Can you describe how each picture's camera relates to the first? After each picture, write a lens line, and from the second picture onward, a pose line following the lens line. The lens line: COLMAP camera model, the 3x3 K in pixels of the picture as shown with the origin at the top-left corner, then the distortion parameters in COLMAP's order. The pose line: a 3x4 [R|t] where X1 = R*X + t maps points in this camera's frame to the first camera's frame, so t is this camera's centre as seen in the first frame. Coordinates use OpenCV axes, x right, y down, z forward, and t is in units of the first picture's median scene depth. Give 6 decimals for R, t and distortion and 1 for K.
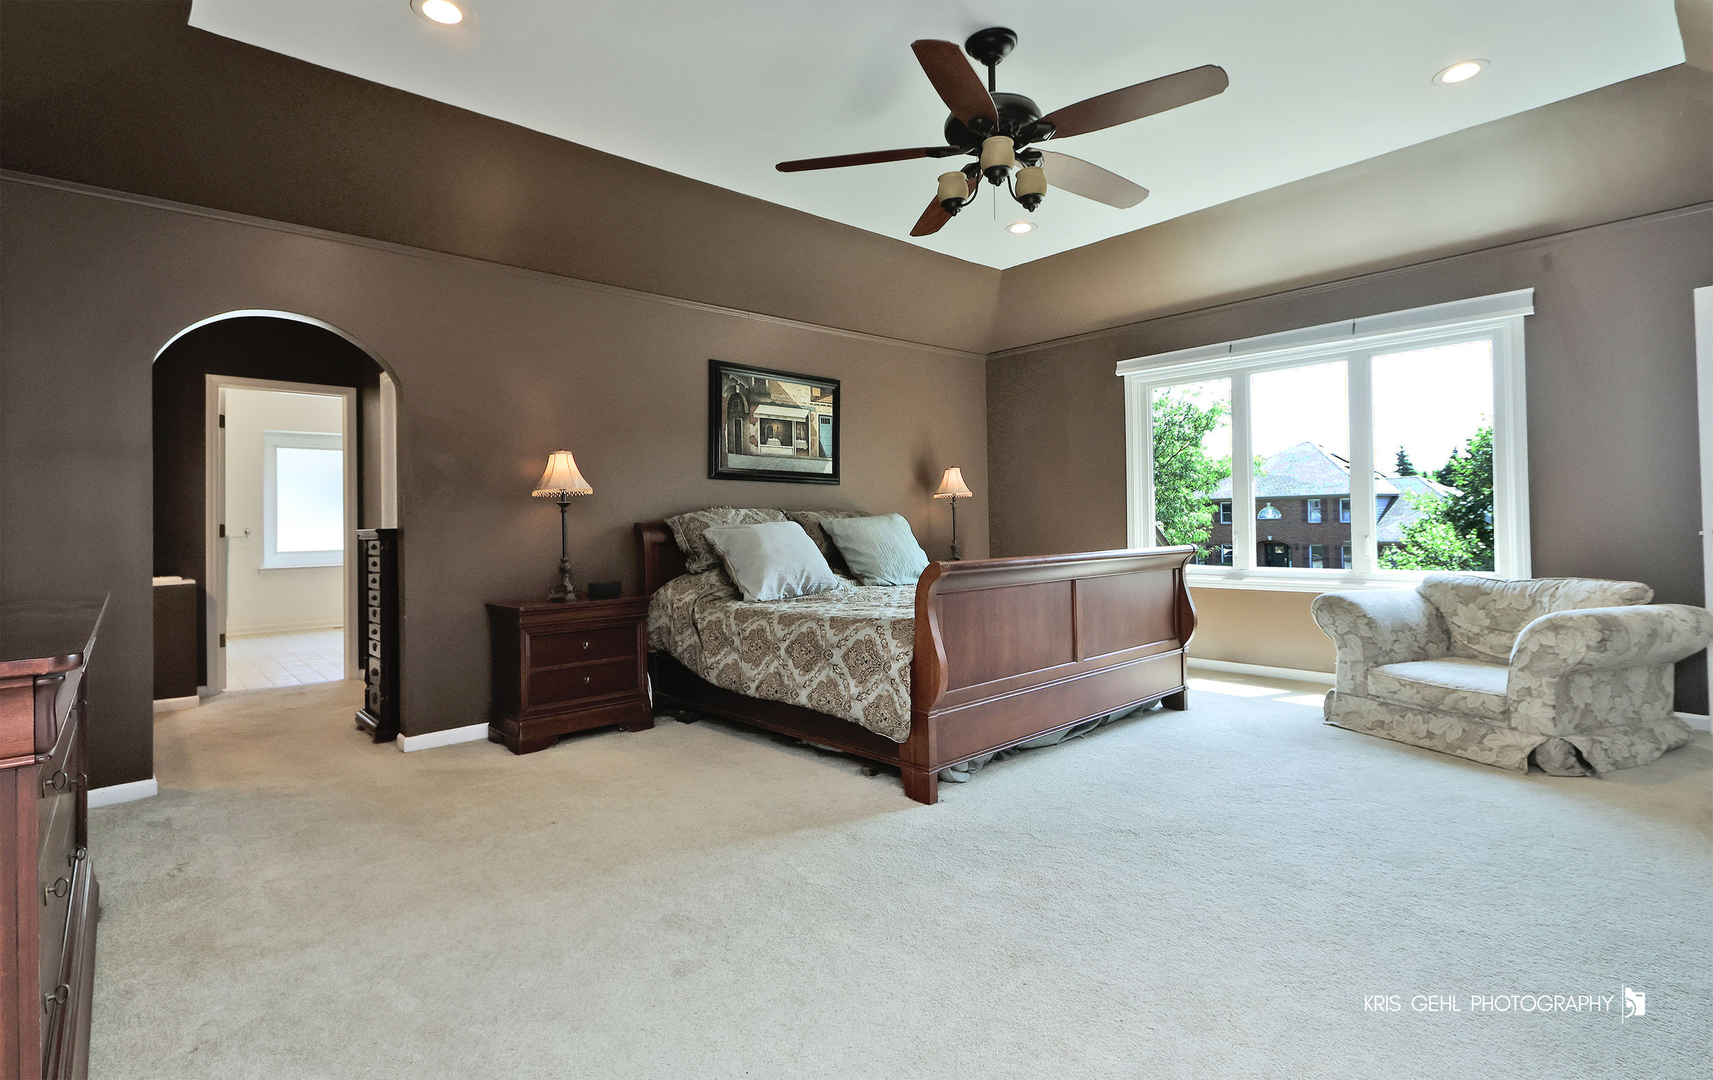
lens RADIAL K [[815.2, 0, 862.8], [0, 815.2, 533.6], [0, 0, 1]] dist [0.005535, 0.000511]
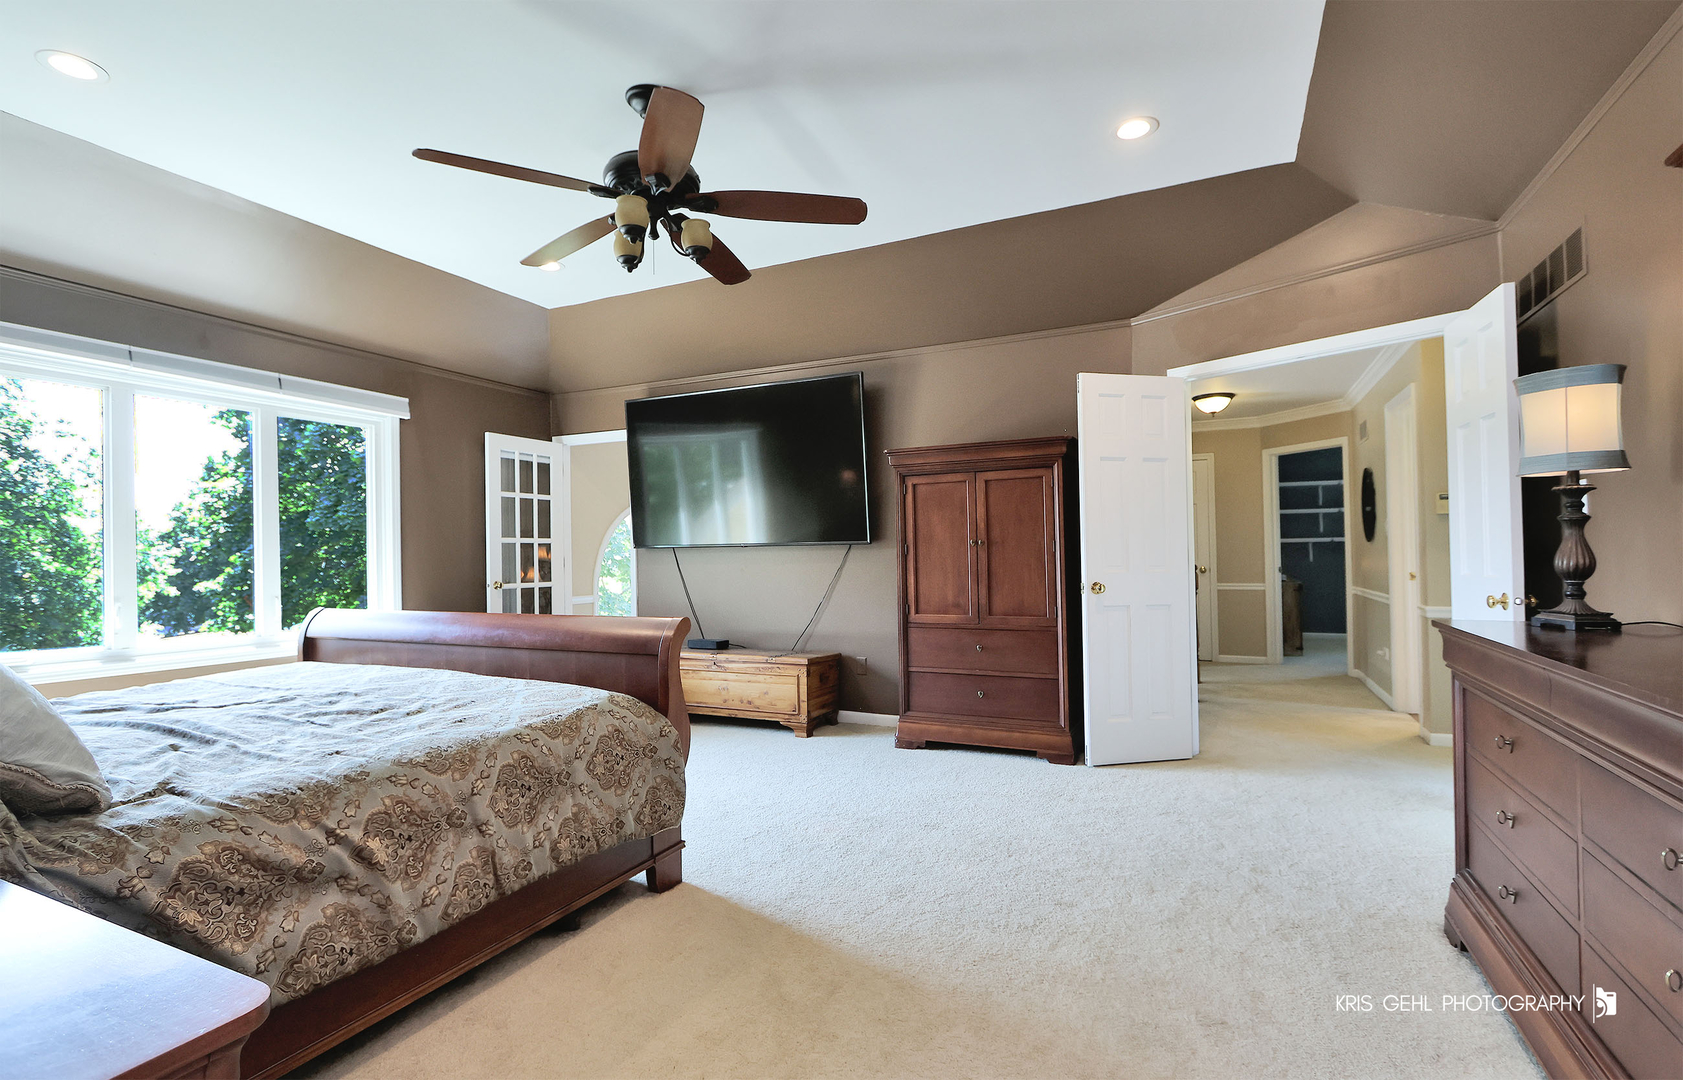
lens RADIAL K [[800.3, 0, 838.2], [0, 800.3, 546.0], [0, 0, 1]] dist [0.005701, -0.000357]
pose [[-0.386036, 0.036474, 0.921762, -0.738654], [0.020689, 0.999309, -0.030878, -0.015751], [-0.922252, 0.007151, -0.386524, 1.039512]]
